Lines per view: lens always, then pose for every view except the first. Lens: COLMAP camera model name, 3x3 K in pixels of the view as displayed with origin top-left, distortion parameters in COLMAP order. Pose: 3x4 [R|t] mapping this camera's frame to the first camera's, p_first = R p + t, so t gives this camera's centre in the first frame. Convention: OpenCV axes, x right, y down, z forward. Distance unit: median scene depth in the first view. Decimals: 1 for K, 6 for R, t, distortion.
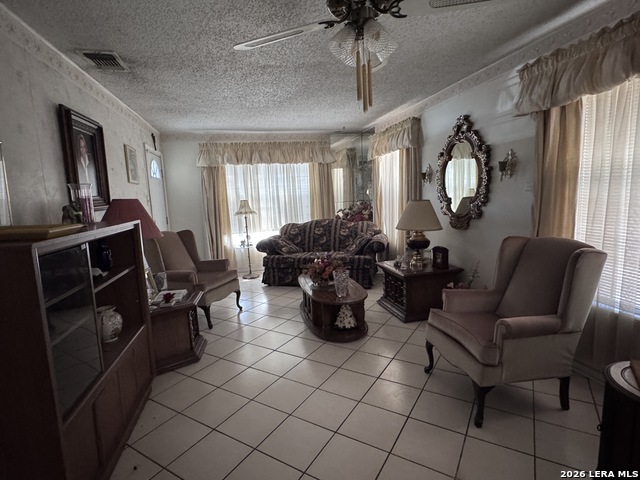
lens RADIAL K [[338.6, 0, 321.3], [0, 338.6, 241.1], [0, 0, 1]] dist [0.000853, -0.000575]
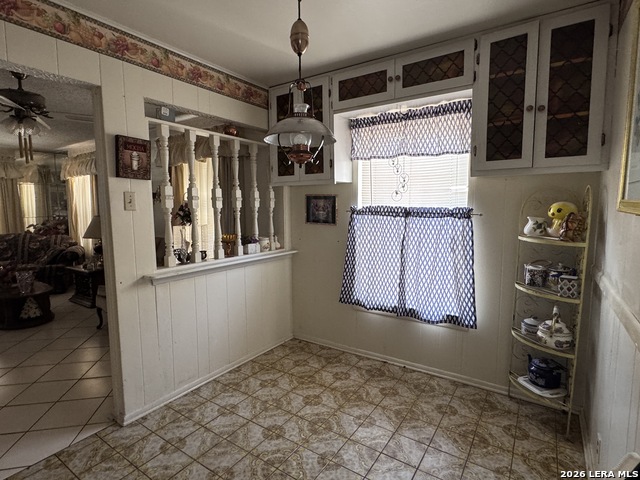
lens RADIAL K [[338.6, 0, 320.4], [0, 338.6, 239.2], [0, 0, 1]] dist [0.000853, -0.000575]
pose [[0.739807, -0.025148, 0.672349, 0.017094], [0.065719, 0.997224, -0.035012, 0.047901], [-0.669602, 0.070088, 0.739406, -0.365255]]
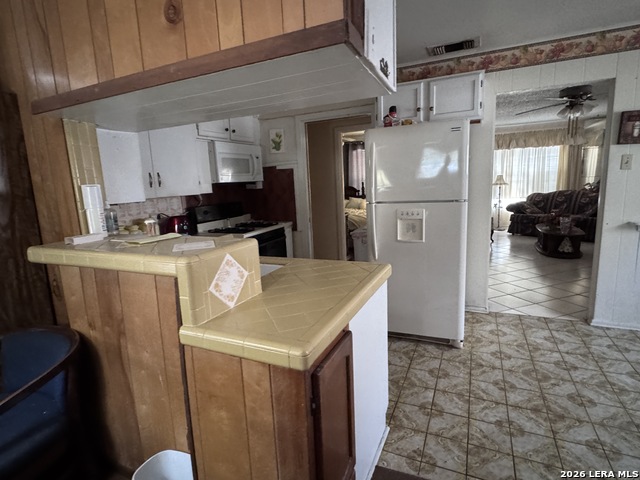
lens RADIAL K [[338.6, 0, 317.7], [0, 338.6, 239.0], [0, 0, 1]] dist [0.000853, -0.000575]
pose [[0.780232, 0.114583, -0.614906, 0.080977], [-0.076164, 0.993167, 0.088426, 0.078839], [0.620836, -0.022159, 0.783627, -0.605881]]
